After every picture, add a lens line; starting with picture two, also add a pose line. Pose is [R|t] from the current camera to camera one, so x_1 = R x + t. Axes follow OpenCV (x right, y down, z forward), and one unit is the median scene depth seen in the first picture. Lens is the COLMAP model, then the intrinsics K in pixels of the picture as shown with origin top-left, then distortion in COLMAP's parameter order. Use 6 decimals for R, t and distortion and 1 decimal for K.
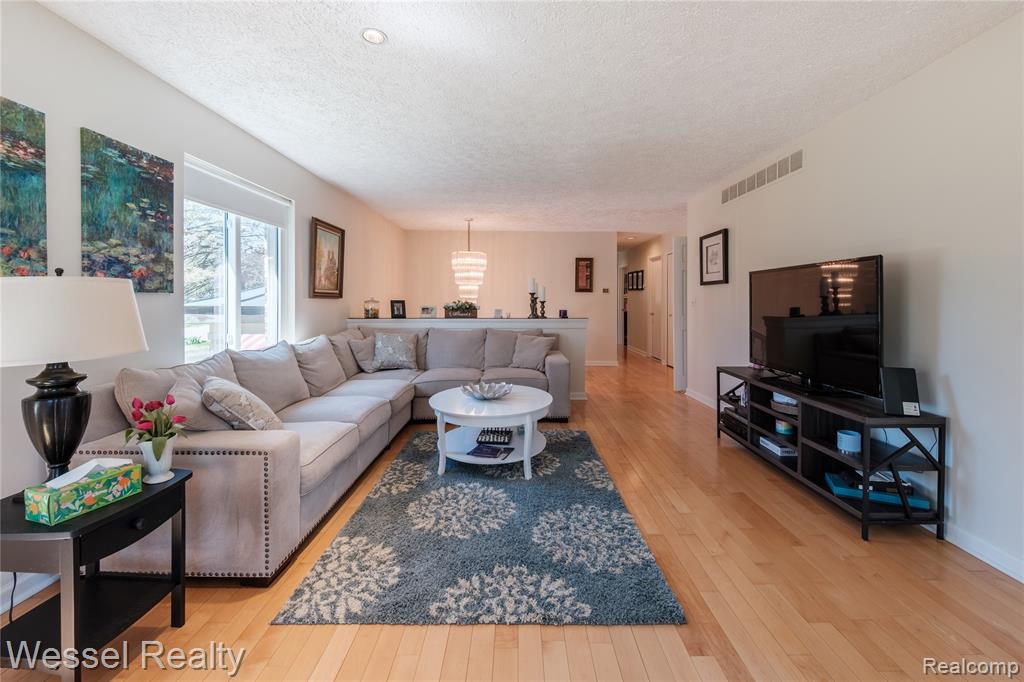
lens RADIAL K [[397.0, 0, 524.0], [0, 397.0, 304.7], [0, 0, 1]] dist [0.011723, -0.007627]
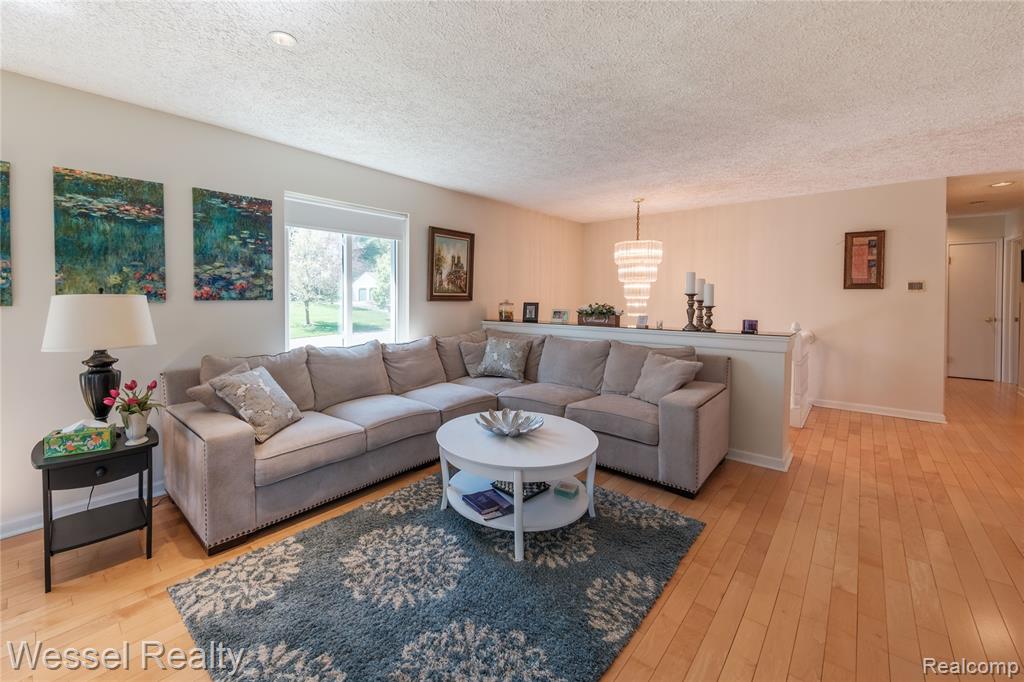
lens RADIAL K [[409.6, 0, 482.2], [0, 409.6, 307.0], [0, 0, 1]] dist [0.016035, -0.003408]
pose [[0.719758, 0.016816, -0.694021, 0.511111], [-0.008318, 0.999844, 0.015599, -0.029331], [0.694175, -0.005455, 0.719786, 0.463235]]
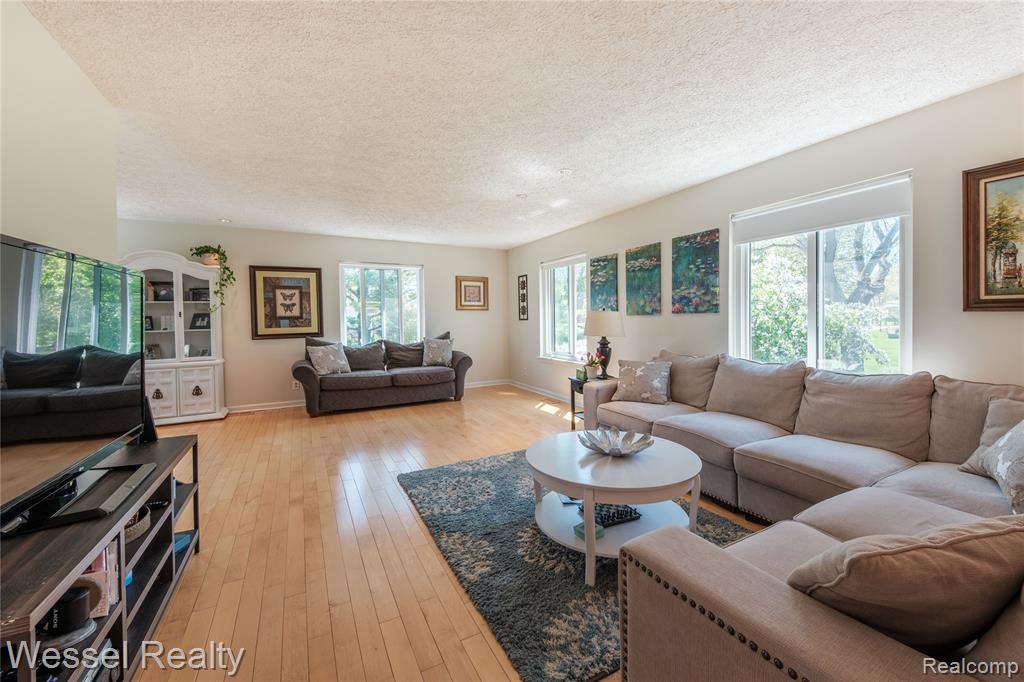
lens RADIAL K [[397.0, 0, 511.7], [0, 397.0, 333.1], [0, 0, 1]] dist [0.011723, -0.007627]
pose [[-0.896419, 0.009393, -0.443109, 0.474790], [-0.008493, 0.999228, 0.038362, -0.002051], [0.443127, 0.038152, -0.895647, 1.862440]]
